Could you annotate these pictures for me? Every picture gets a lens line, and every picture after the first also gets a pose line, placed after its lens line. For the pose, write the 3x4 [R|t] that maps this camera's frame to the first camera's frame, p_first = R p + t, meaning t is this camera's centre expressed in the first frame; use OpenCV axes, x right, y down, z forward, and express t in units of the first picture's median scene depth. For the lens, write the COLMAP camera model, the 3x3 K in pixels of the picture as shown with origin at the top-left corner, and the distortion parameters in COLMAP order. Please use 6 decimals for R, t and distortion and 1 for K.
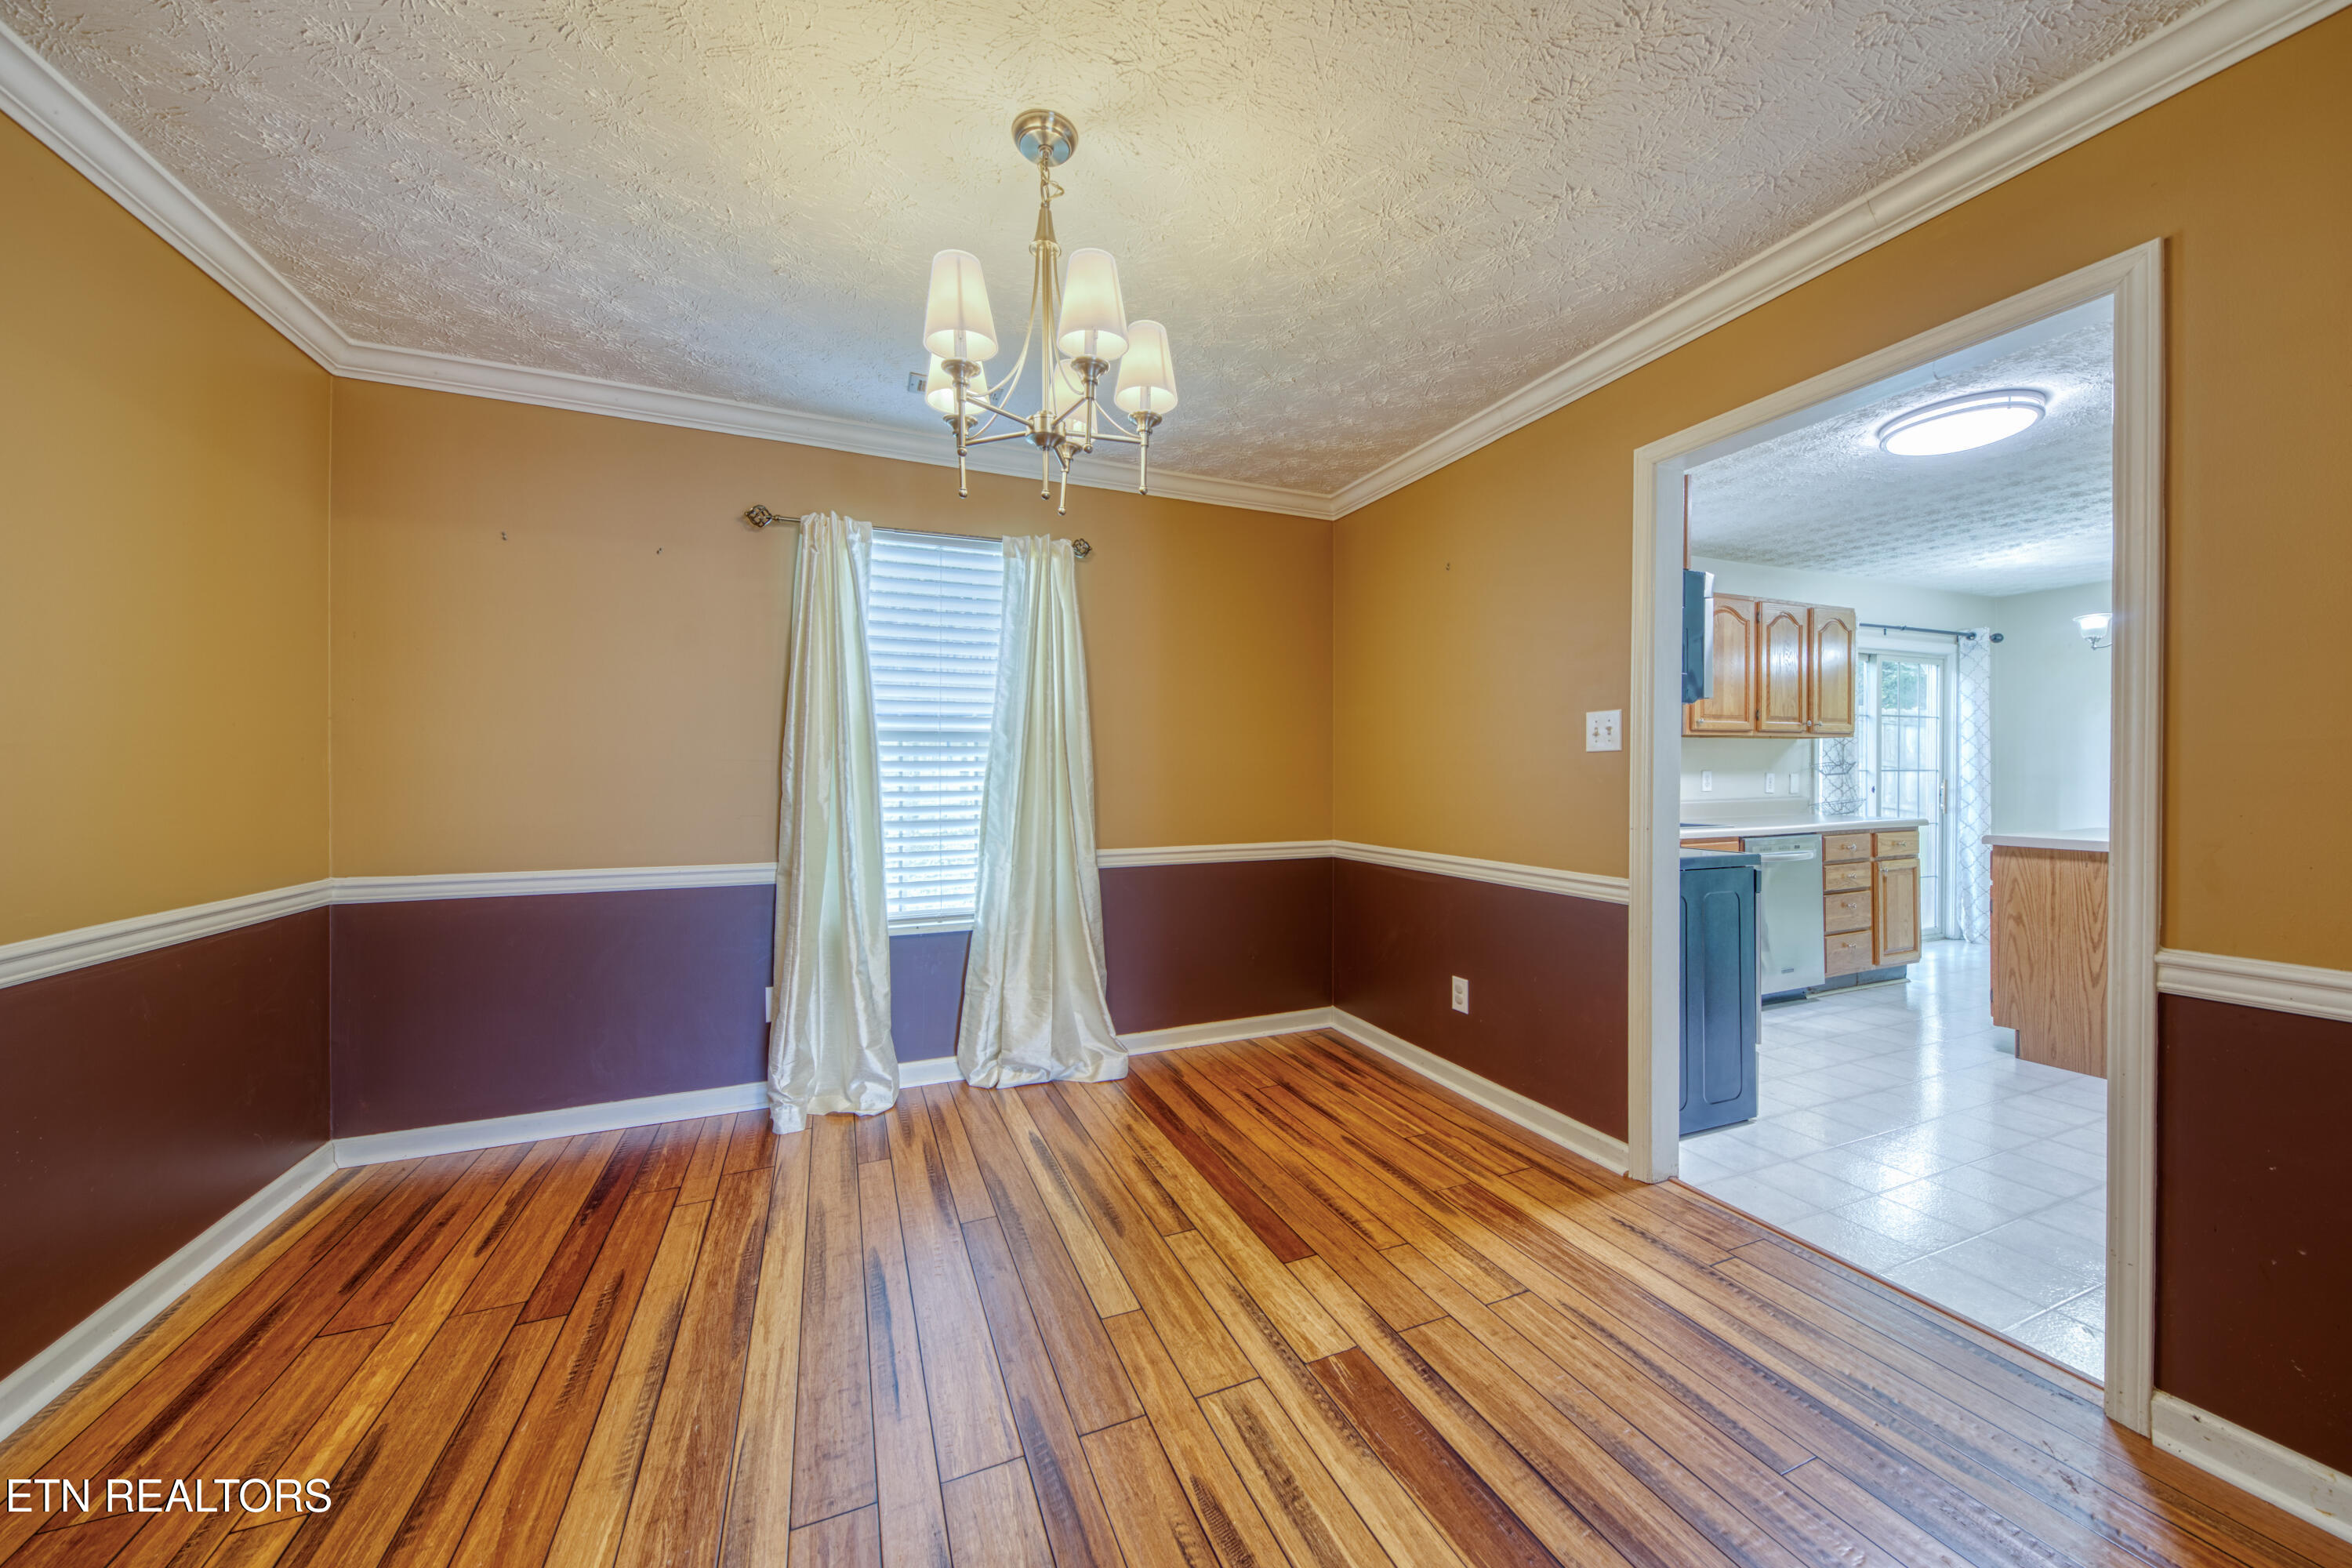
lens RADIAL K [[829.6, 0, 1209.6], [0, 829.6, 777.7], [0, 0, 1]] dist [0.003654, -0.001579]
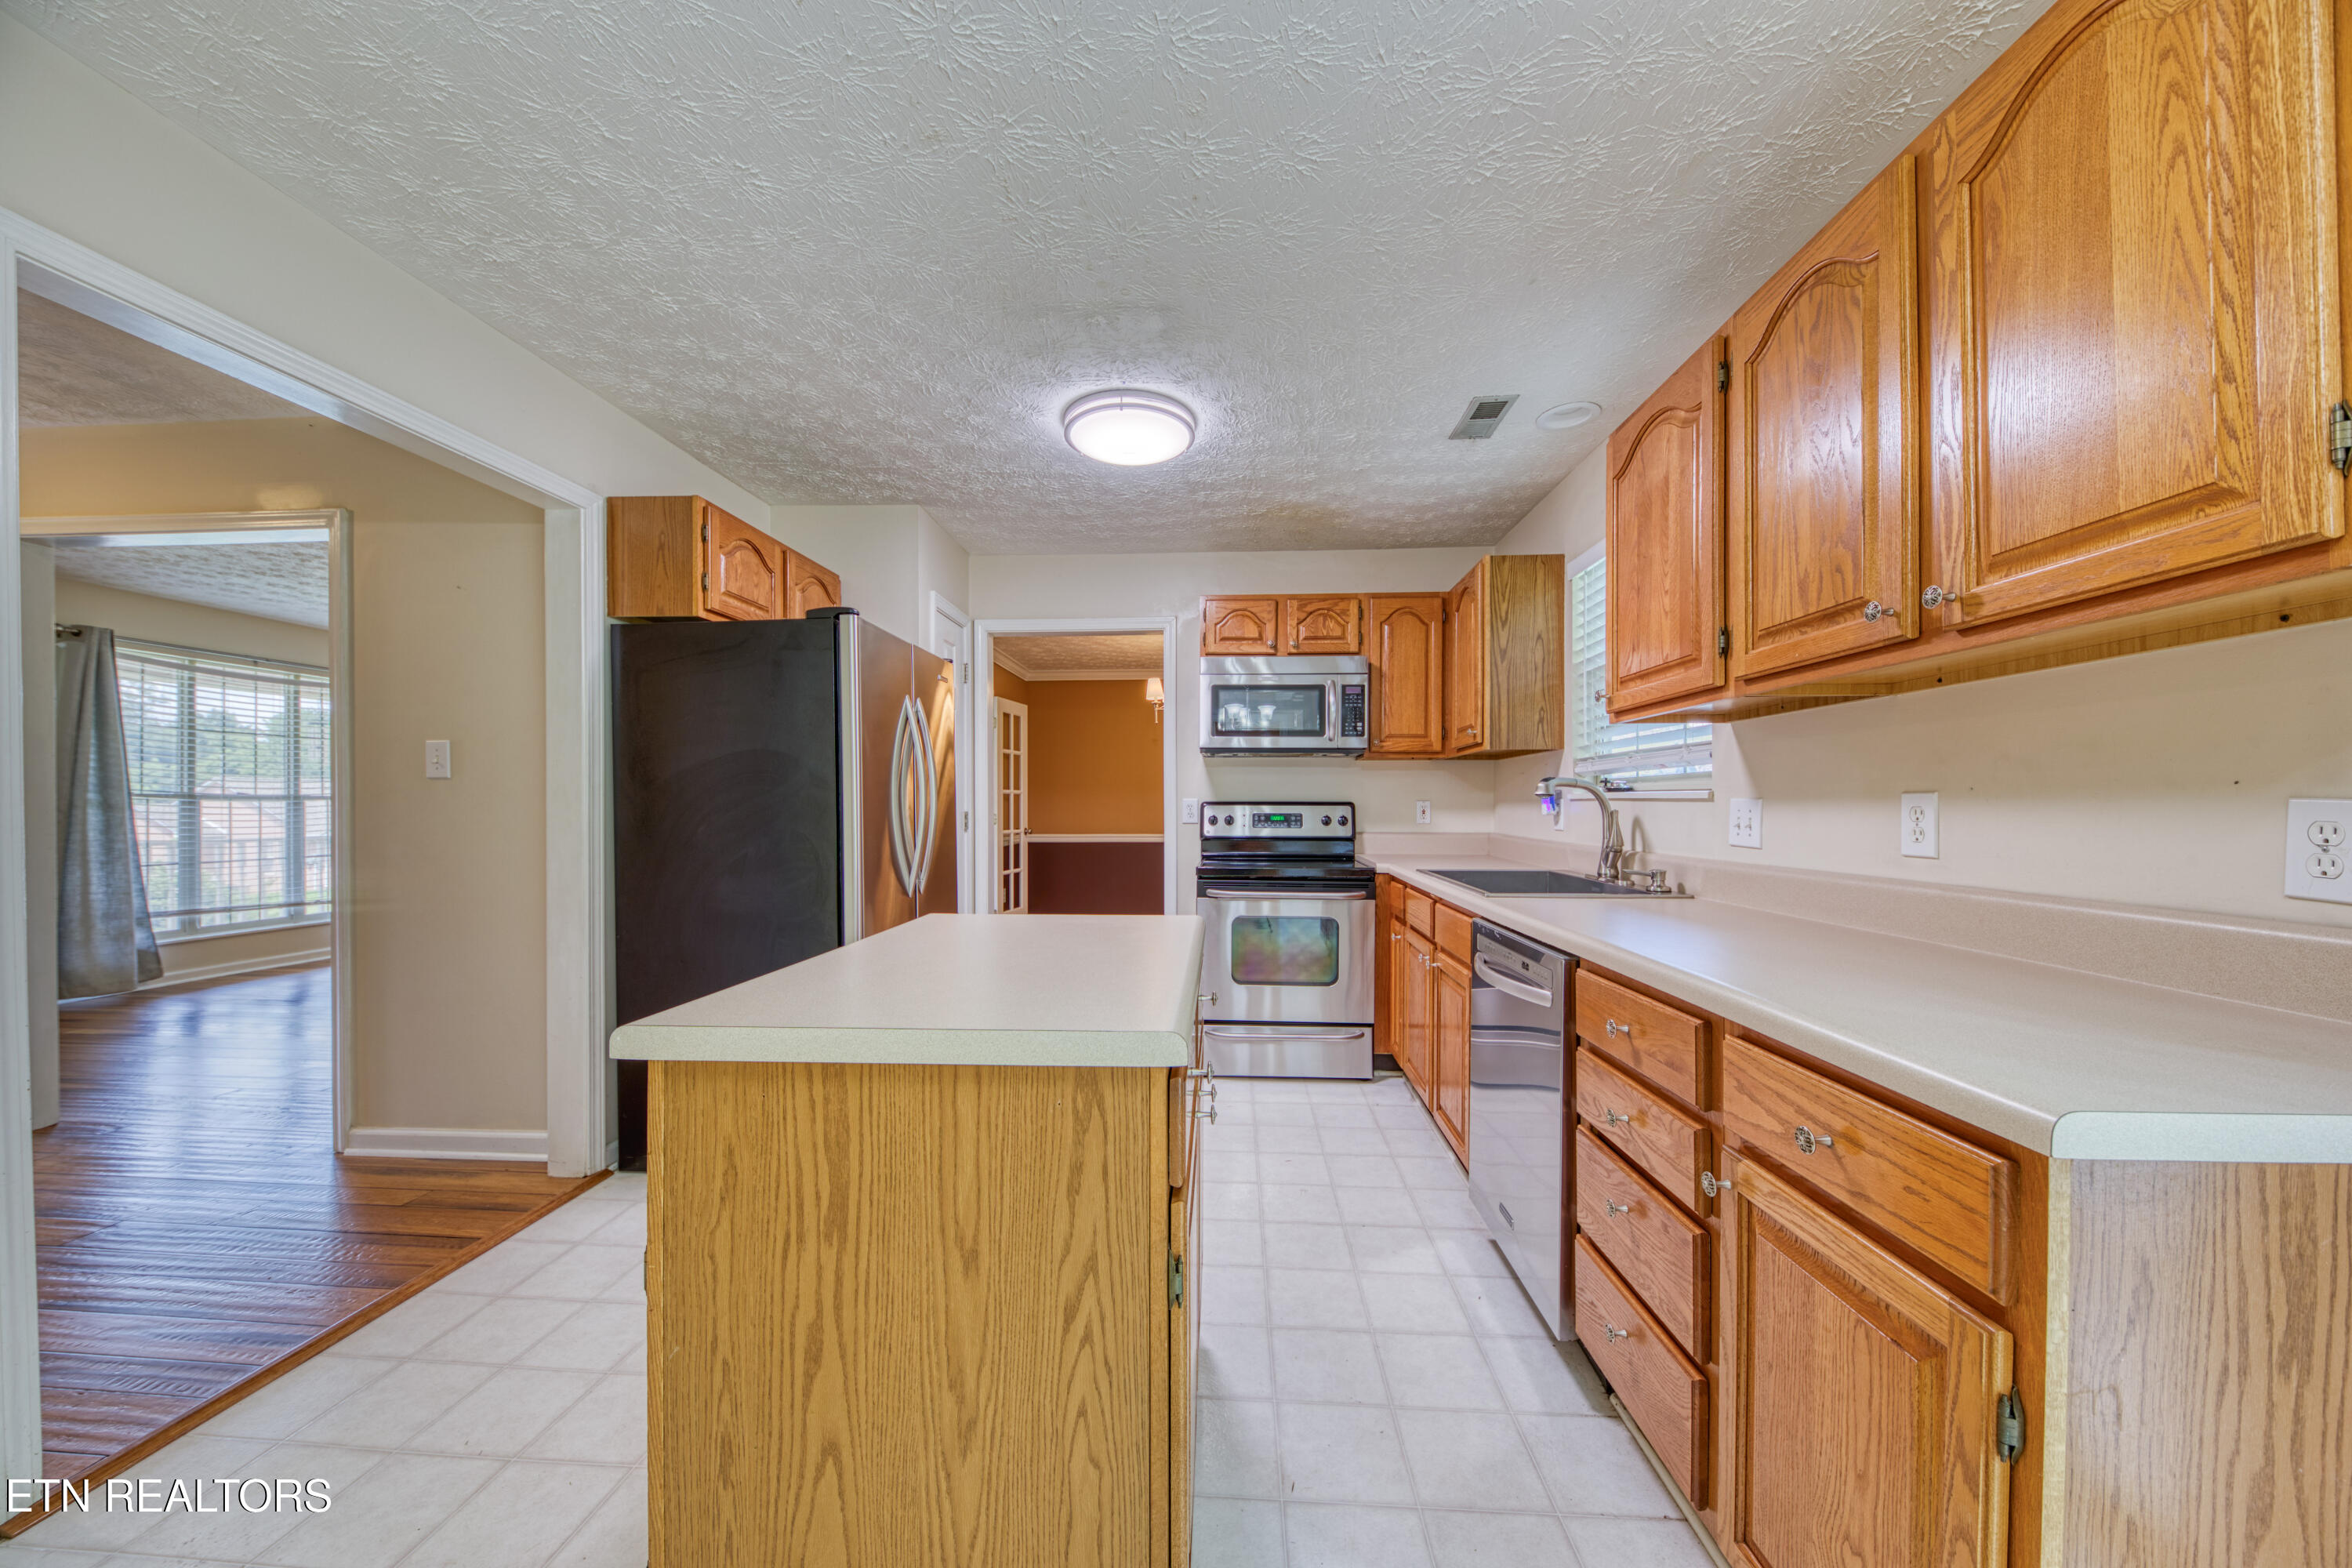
lens RADIAL K [[829.6, 0, 1156.9], [0, 829.6, 805.5], [0, 0, 1]] dist [0.003654, -0.001579]
pose [[-0.466509, 0.008273, -0.884478, 2.024312], [0.001343, 0.999962, 0.008645, -0.012329], [0.884516, 0.002845, -0.466502, 1.751437]]
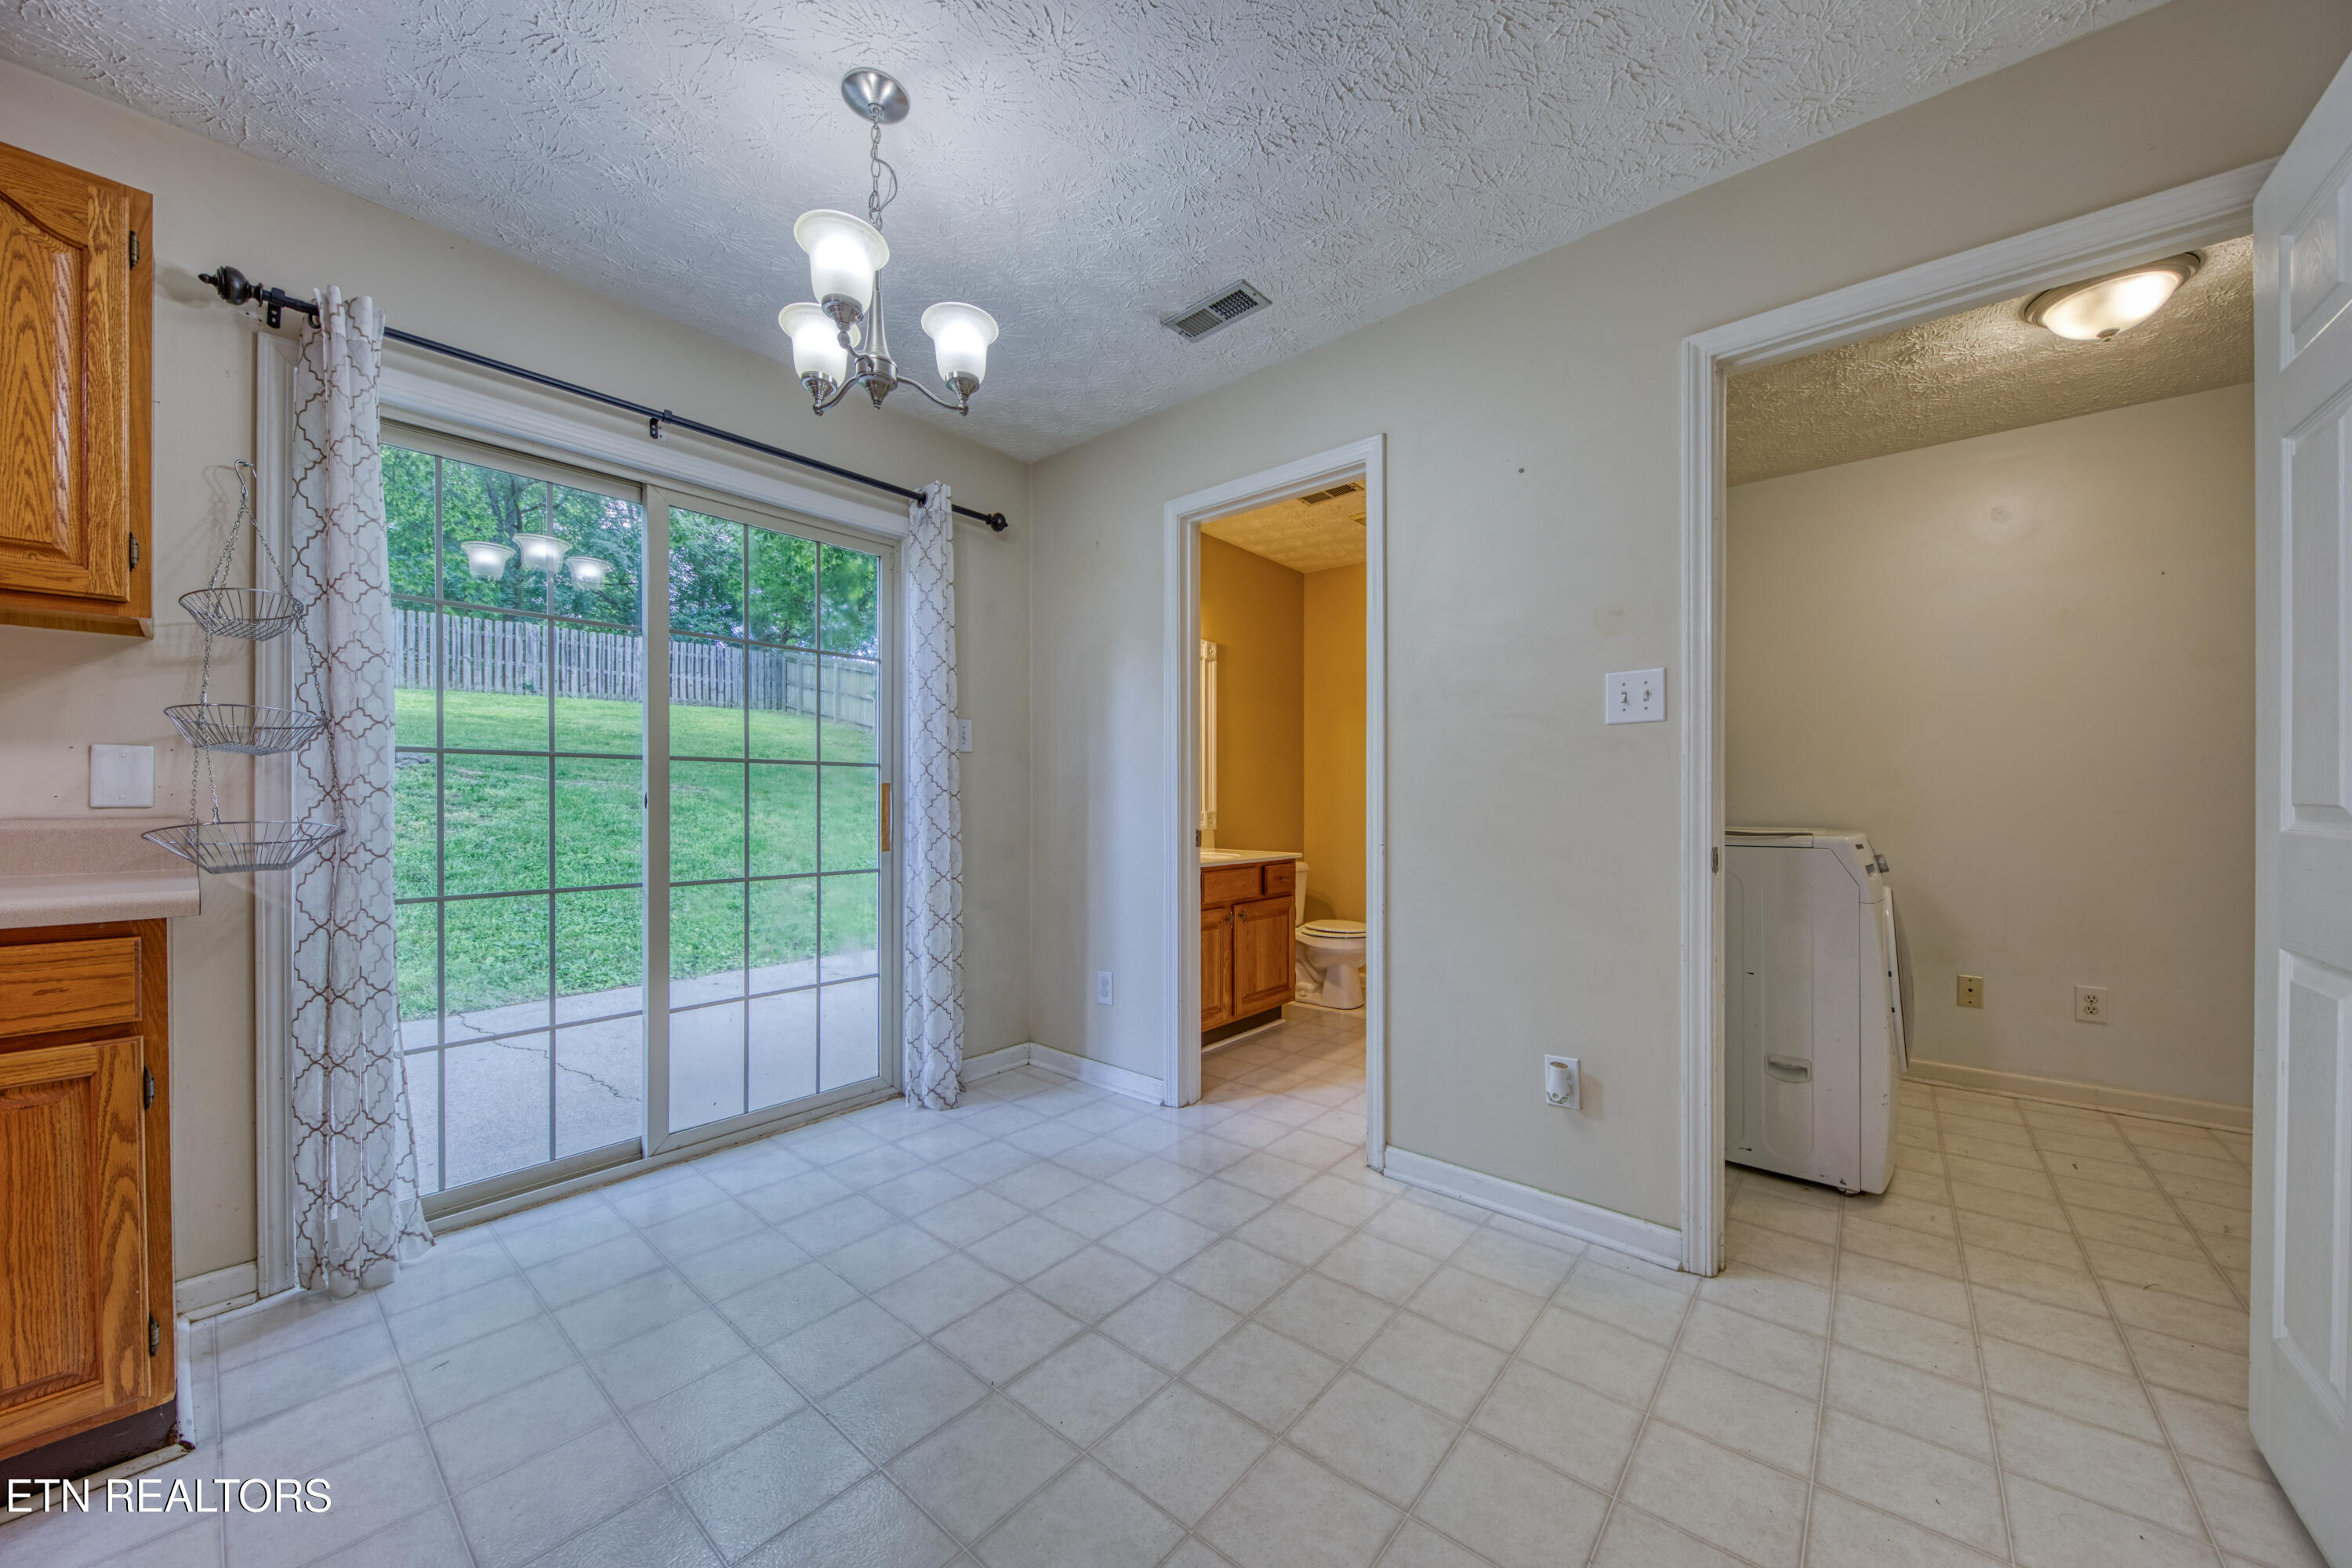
lens RADIAL K [[829.6, 0, 1194.1], [0, 829.6, 790.4], [0, 0, 1]] dist [0.003654, -0.001579]
pose [[0.890591, 0.016913, 0.454490, 1.963534], [-0.011752, 0.999830, -0.014180, 0.026750], [-0.454653, 0.007287, 0.890639, 1.123034]]
